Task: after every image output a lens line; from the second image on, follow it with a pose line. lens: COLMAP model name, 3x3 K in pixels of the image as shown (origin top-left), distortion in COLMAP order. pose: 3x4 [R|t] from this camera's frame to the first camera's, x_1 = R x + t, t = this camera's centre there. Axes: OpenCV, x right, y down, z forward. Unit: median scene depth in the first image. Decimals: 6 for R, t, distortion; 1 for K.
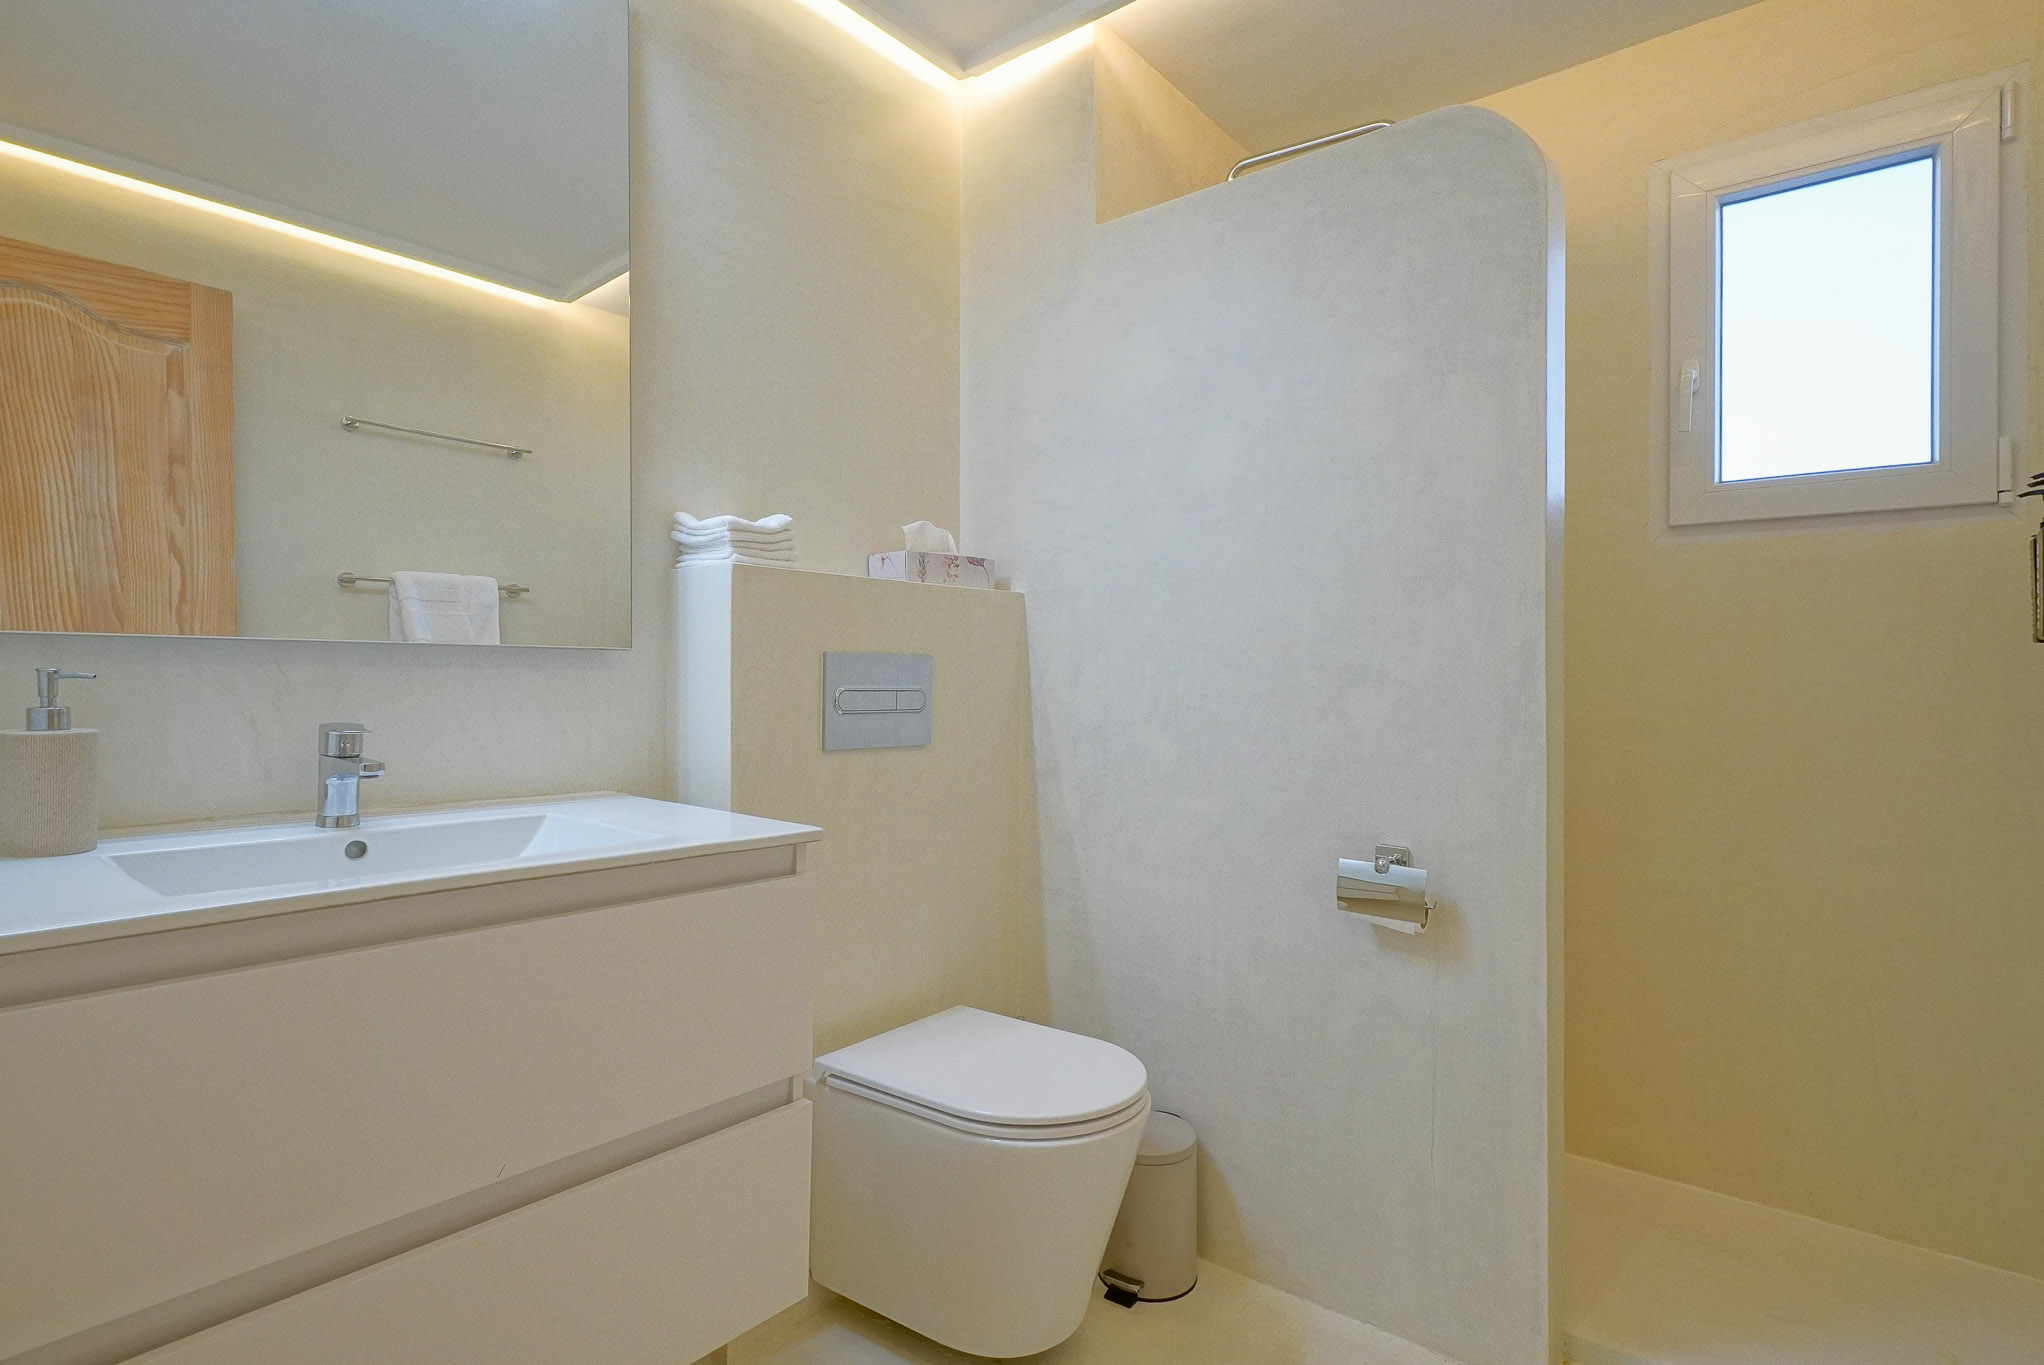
lens RADIAL K [[993.2, 0, 1014.3], [0, 993.2, 675.6], [0, 0, 1]] dist [0.001207, 0.000894]
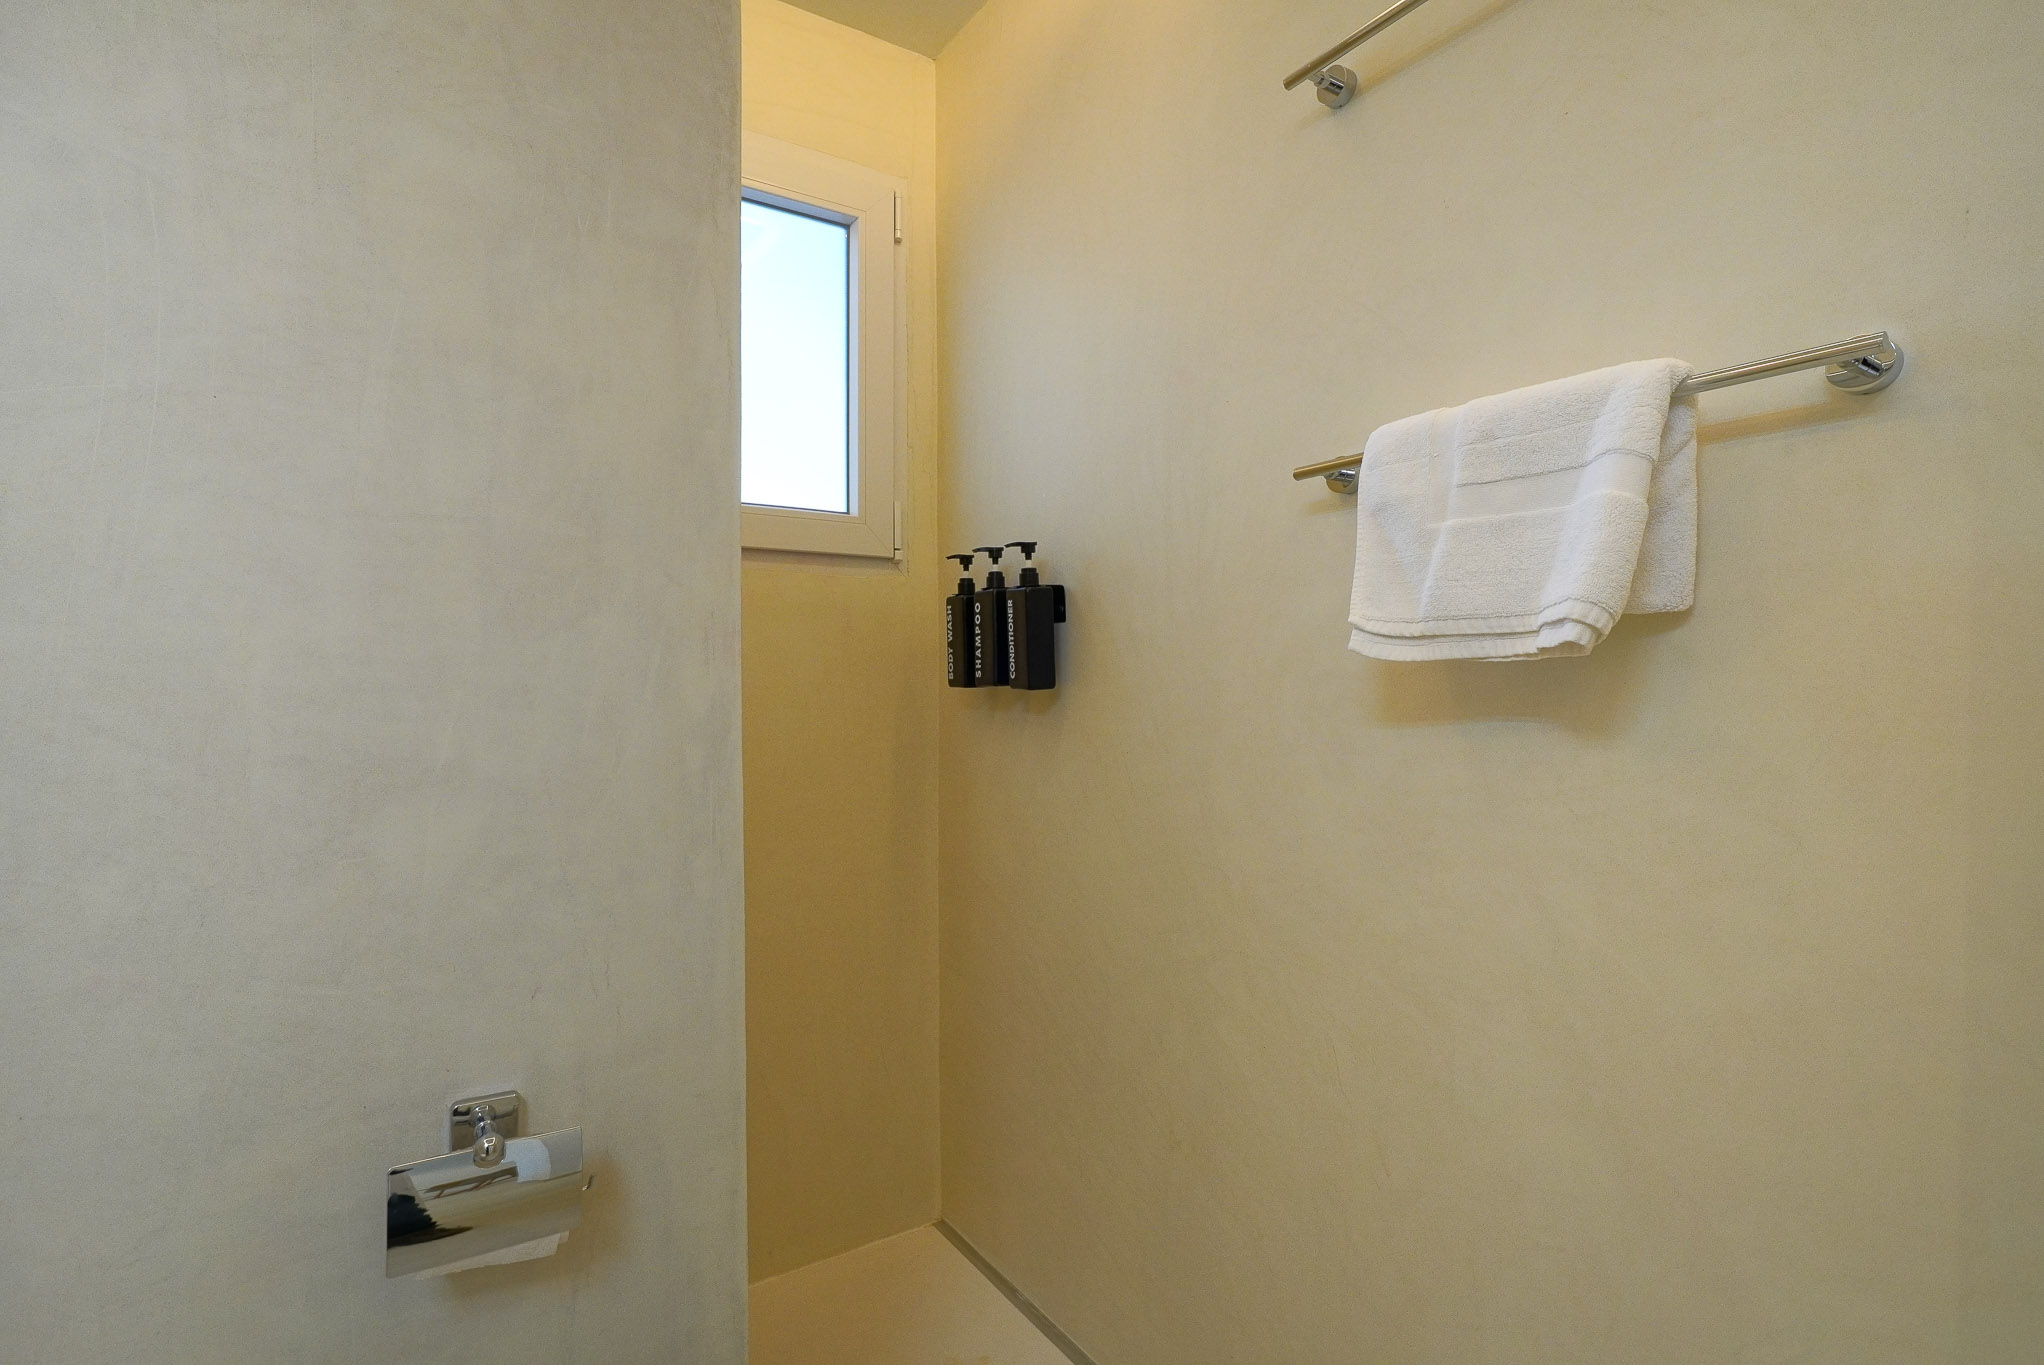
lens RADIAL K [[968.8, 0, 1028.6], [0, 968.8, 678.5], [0, 0, 1]] dist [-0.003146, 0.001109]
pose [[0.303142, -0.011289, 0.952879, -0.016390], [0.002275, 0.999936, 0.011122, -0.054085], [-0.952943, -0.001204, 0.303148, 0.566436]]
